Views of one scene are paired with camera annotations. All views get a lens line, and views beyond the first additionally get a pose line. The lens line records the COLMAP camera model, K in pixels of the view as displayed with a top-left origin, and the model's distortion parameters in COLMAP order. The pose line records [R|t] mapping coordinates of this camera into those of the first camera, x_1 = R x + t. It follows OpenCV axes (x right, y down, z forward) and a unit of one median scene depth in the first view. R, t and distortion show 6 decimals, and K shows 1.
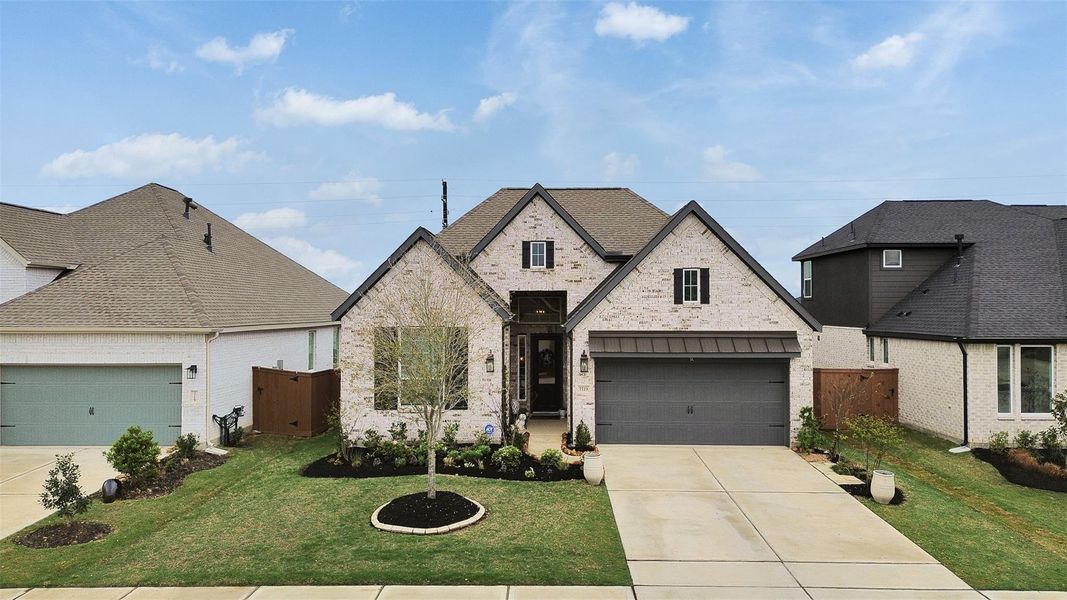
lens RADIAL K [[1142.0, 0, 533.5], [0, 1142.0, 300.0], [0, 0, 1]] dist [0.006900, 0.004243]
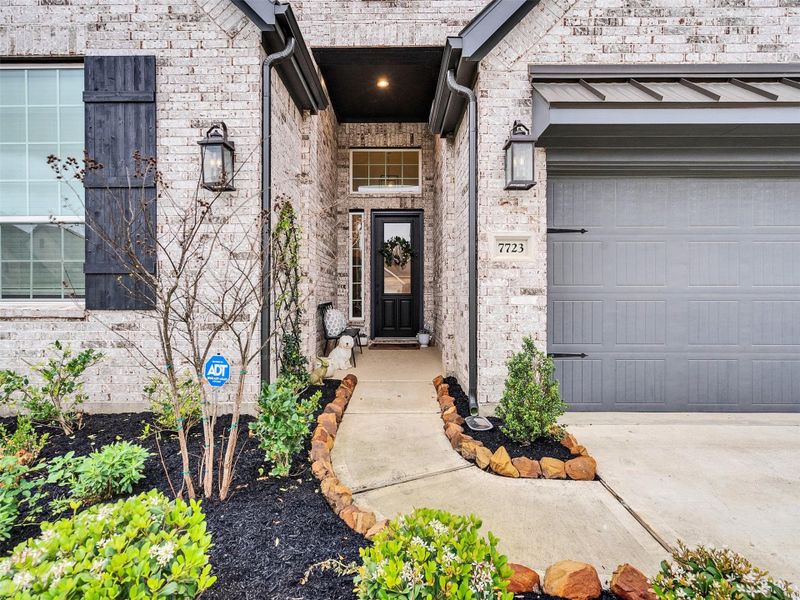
lens RADIAL K [[662.4, 0, 400.0], [0, 662.4, 300.0], [0, 0, 1]] dist [0.004780, 0.005655]
pose [[0.999854, 0.001339, 0.017061, 0.008724], [-0.001652, 0.999831, 0.018332, 0.088881], [-0.017034, -0.018358, 0.999686, 0.805301]]
